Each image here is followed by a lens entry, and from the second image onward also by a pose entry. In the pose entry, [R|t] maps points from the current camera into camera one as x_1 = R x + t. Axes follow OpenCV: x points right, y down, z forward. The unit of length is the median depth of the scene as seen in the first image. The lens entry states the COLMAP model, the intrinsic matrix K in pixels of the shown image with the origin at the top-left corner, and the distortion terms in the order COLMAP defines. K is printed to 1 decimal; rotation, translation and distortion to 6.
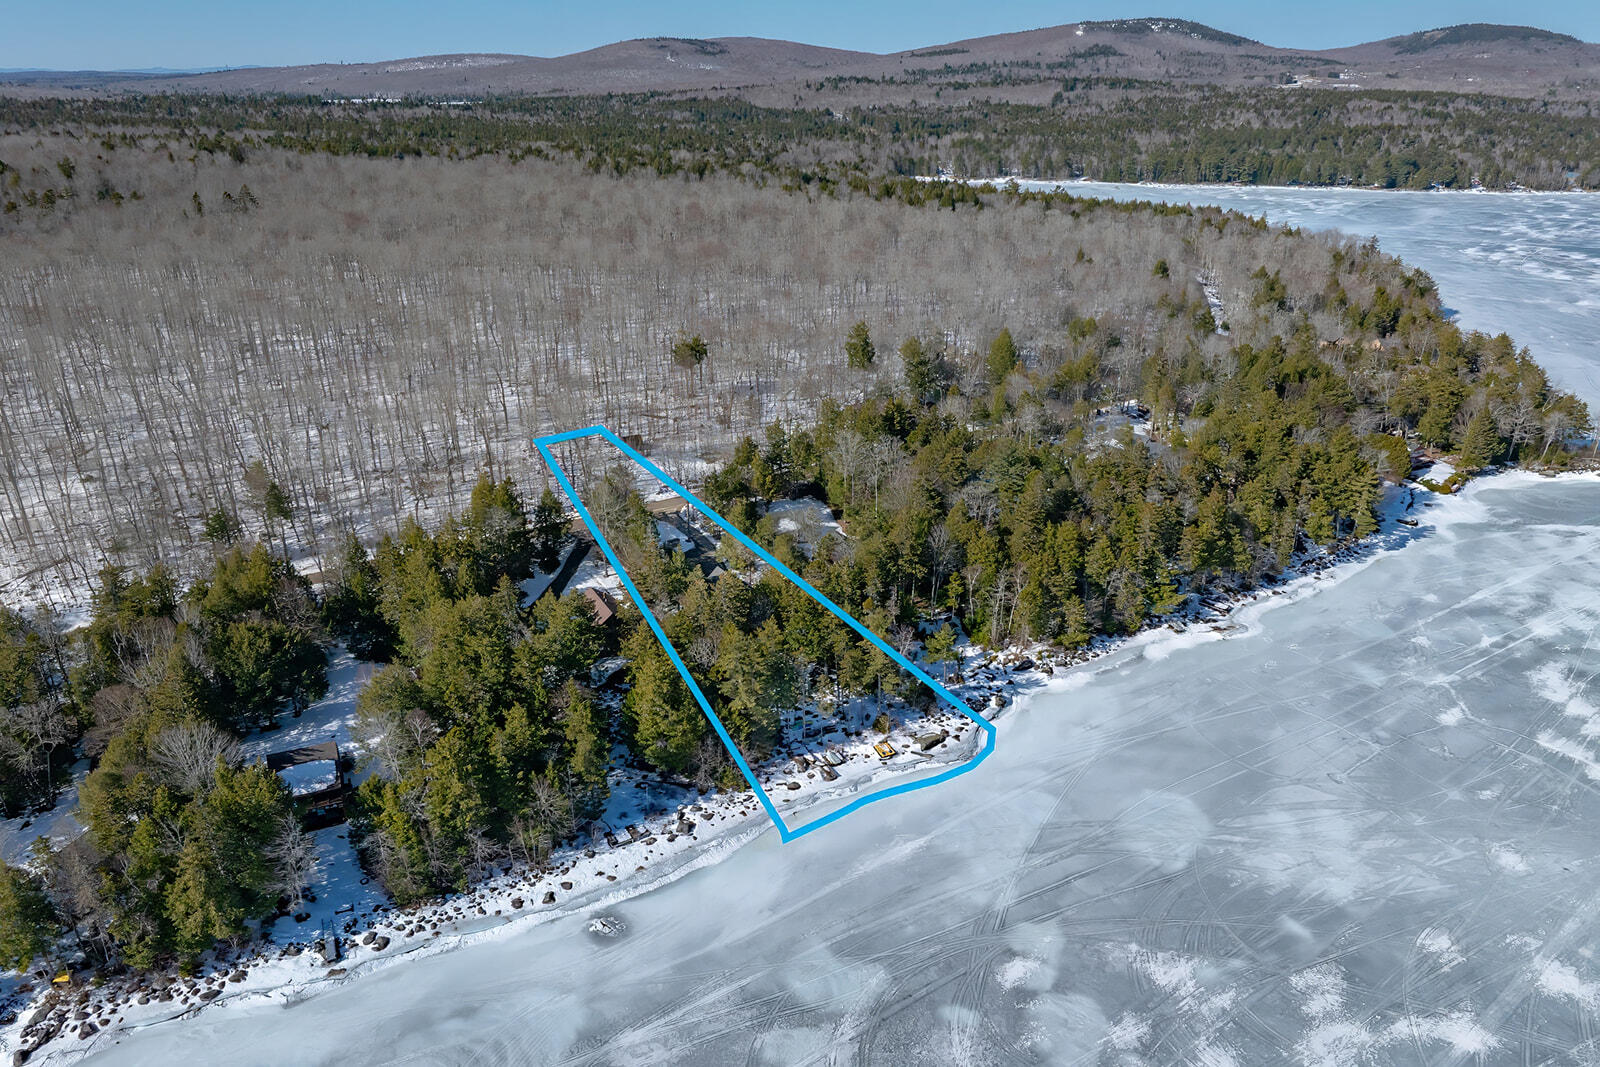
lens RADIAL K [[1131.5, 0, 805.2], [0, 1131.5, 509.3], [0, 0, 1]] dist [-0.036534, -0.002133]
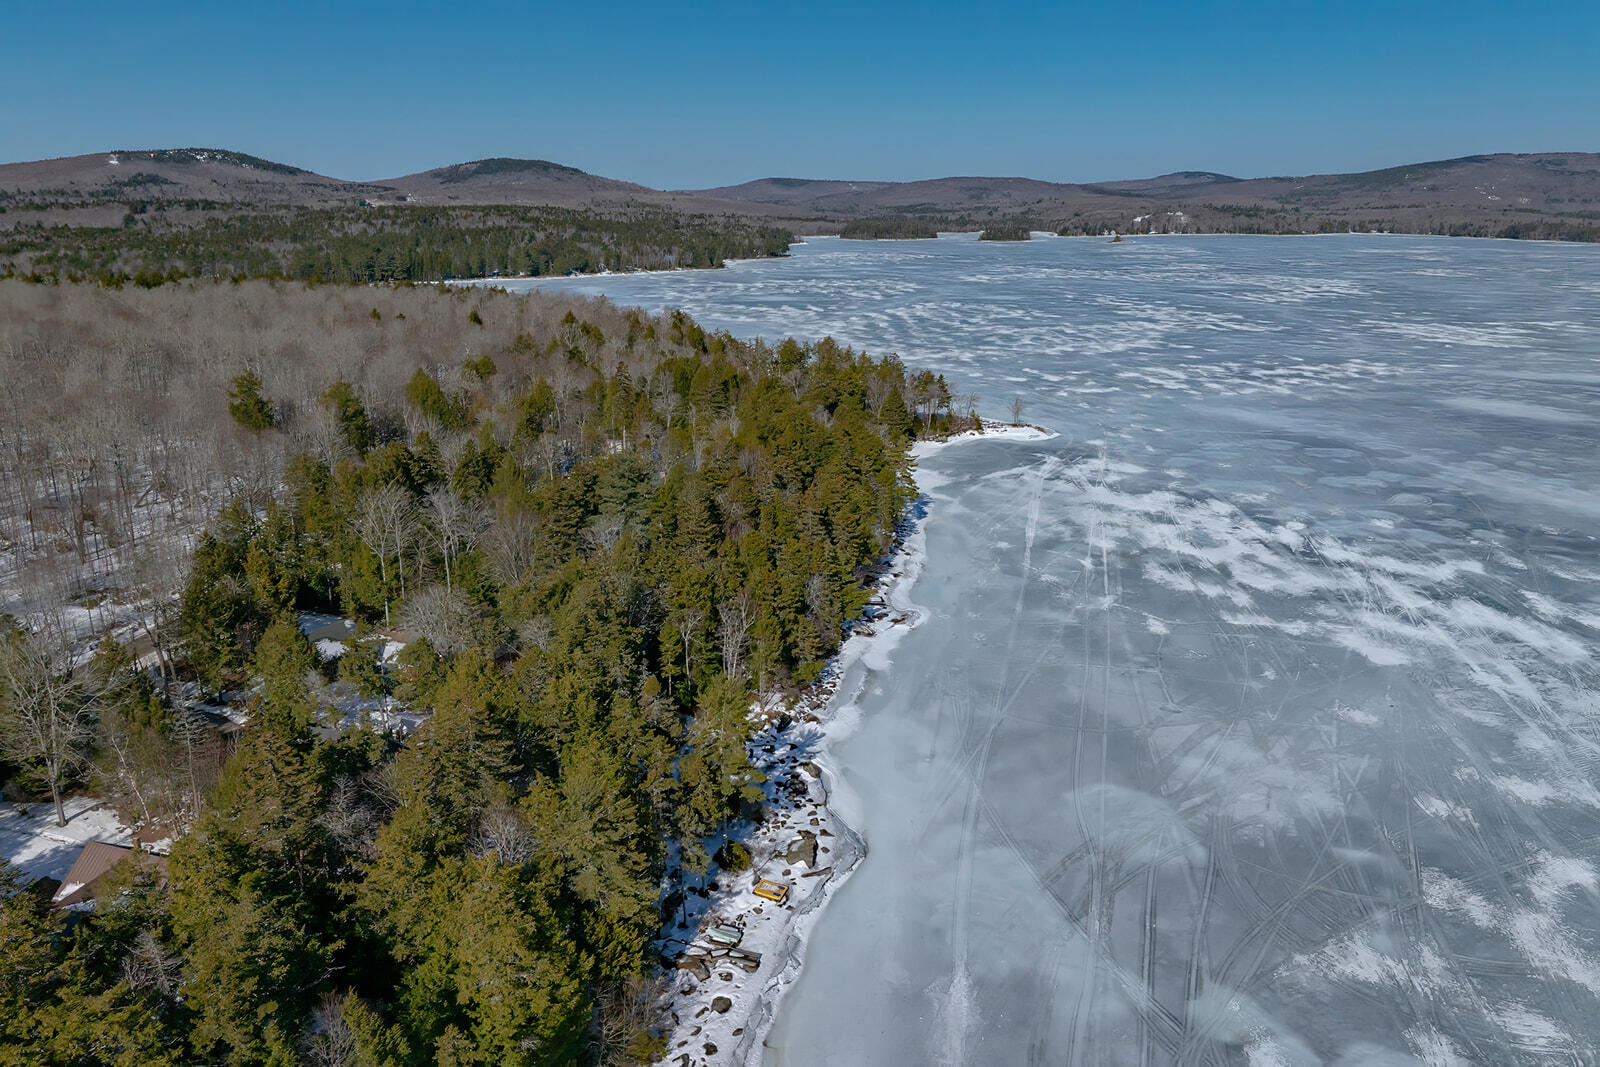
lens RADIAL K [[1130.4, 0, 805.9], [0, 1130.4, 496.8], [0, 0, 1]] dist [-0.040406, 0.001471]
pose [[0.710538, -0.175614, 0.681393, -0.306030], [0.258779, 0.965709, -0.020958, 0.017444], [-0.654347, 0.191222, 0.731618, 0.476980]]
